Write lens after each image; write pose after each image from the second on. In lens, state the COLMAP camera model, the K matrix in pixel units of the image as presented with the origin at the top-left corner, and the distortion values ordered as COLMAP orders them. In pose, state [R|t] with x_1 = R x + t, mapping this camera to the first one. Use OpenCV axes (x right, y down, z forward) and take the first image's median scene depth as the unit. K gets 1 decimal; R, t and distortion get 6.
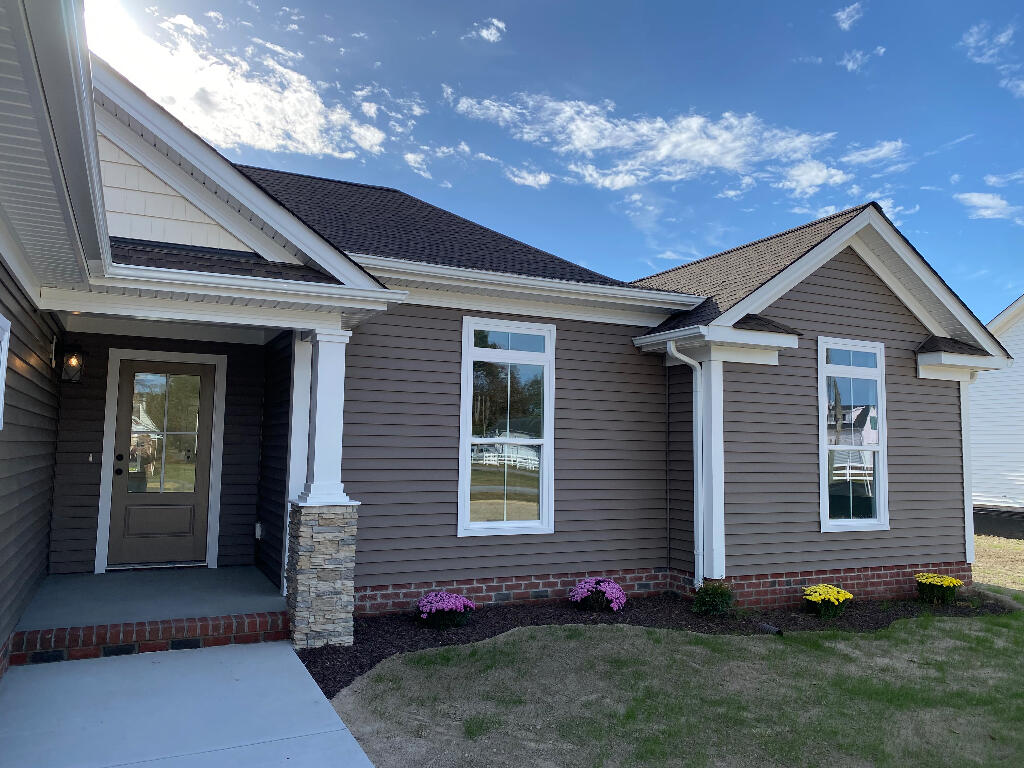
lens RADIAL K [[782.3, 0, 501.2], [0, 782.3, 385.5], [0, 0, 1]] dist [0.047044, -0.051024]
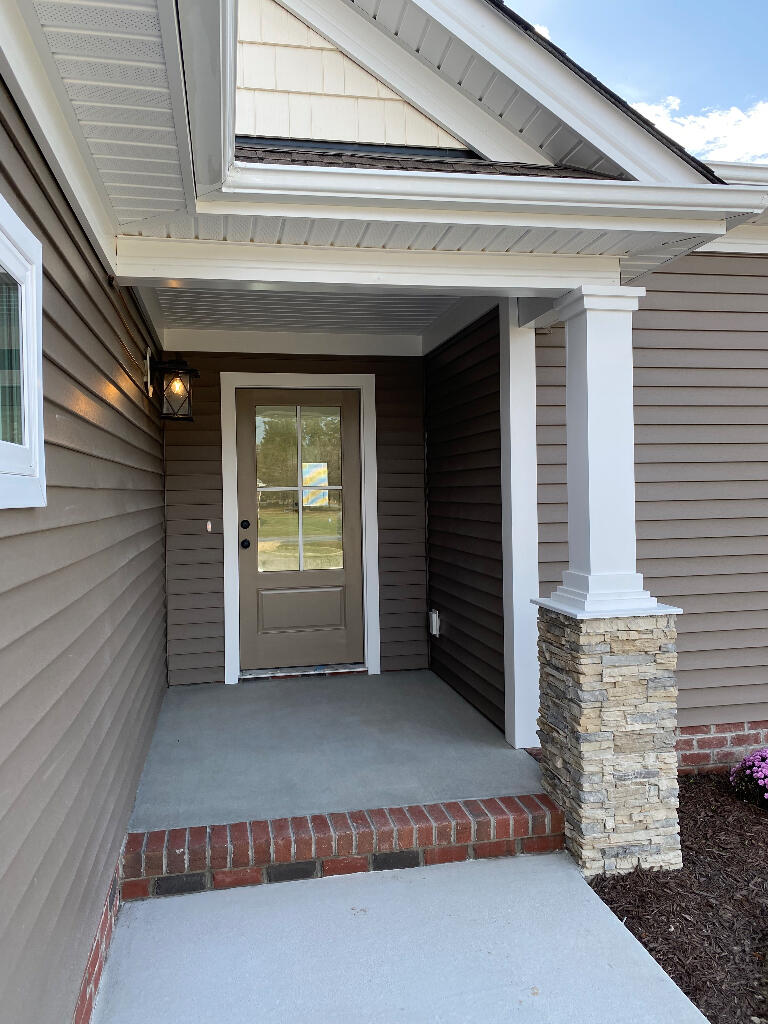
lens RADIAL K [[779.2, 0, 371.6], [0, 779.2, 507.1], [0, 0, 1]] dist [0.088231, -0.145172]
pose [[0.967395, -0.031698, -0.251283, -0.233494], [0.057116, 0.993884, 0.094511, 0.017237], [0.246750, -0.105782, 0.963288, 0.416609]]
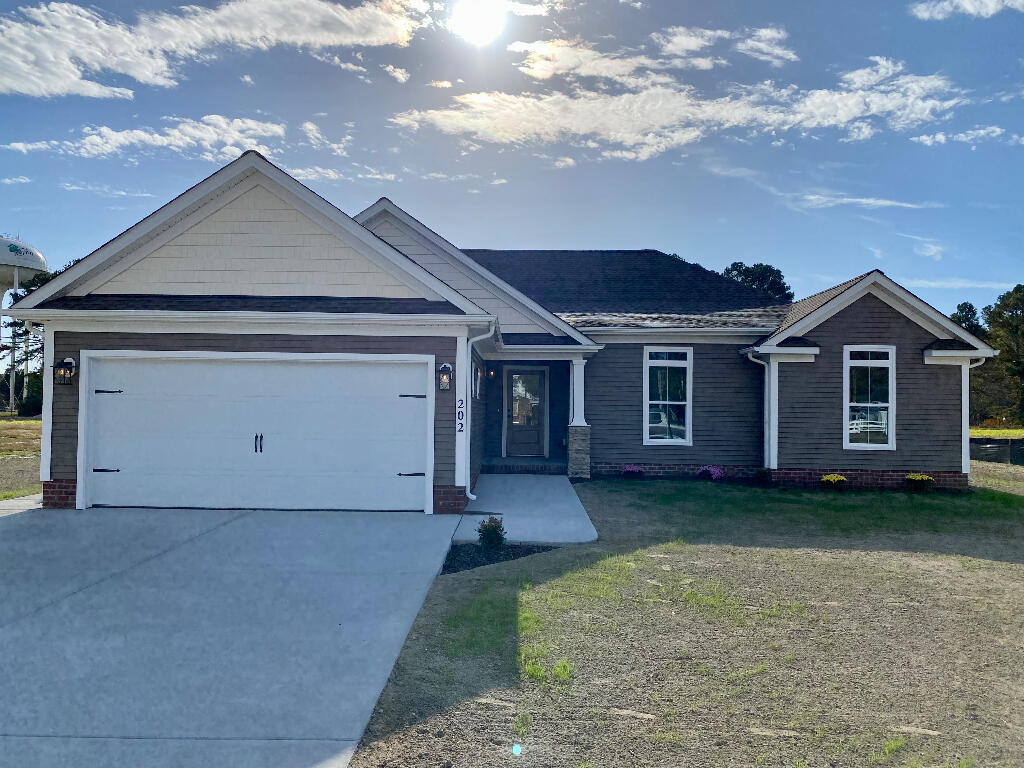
lens RADIAL K [[782.3, 0, 501.2], [0, 782.3, 385.5], [0, 0, 1]] dist [0.047044, -0.051024]
pose [[0.893552, -0.017661, -0.448611, 0.687012], [0.035607, 0.998866, 0.031601, -0.073170], [0.447545, -0.044211, 0.893168, -1.381033]]
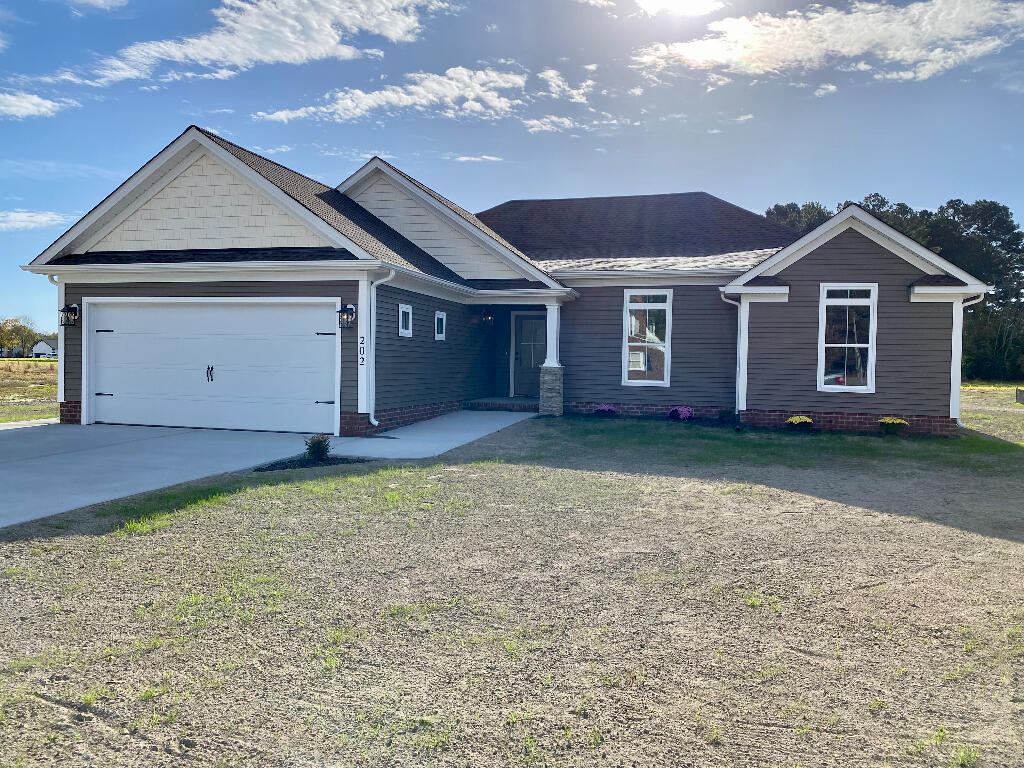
lens RADIAL K [[778.2, 0, 514.1], [0, 778.2, 390.3], [0, 0, 1]] dist [0.080073, -0.136559]
pose [[0.756824, 0.021211, -0.653275, 1.405910], [0.045229, 0.995378, 0.084717, -0.004246], [0.652052, -0.093663, 0.752366, -1.108373]]
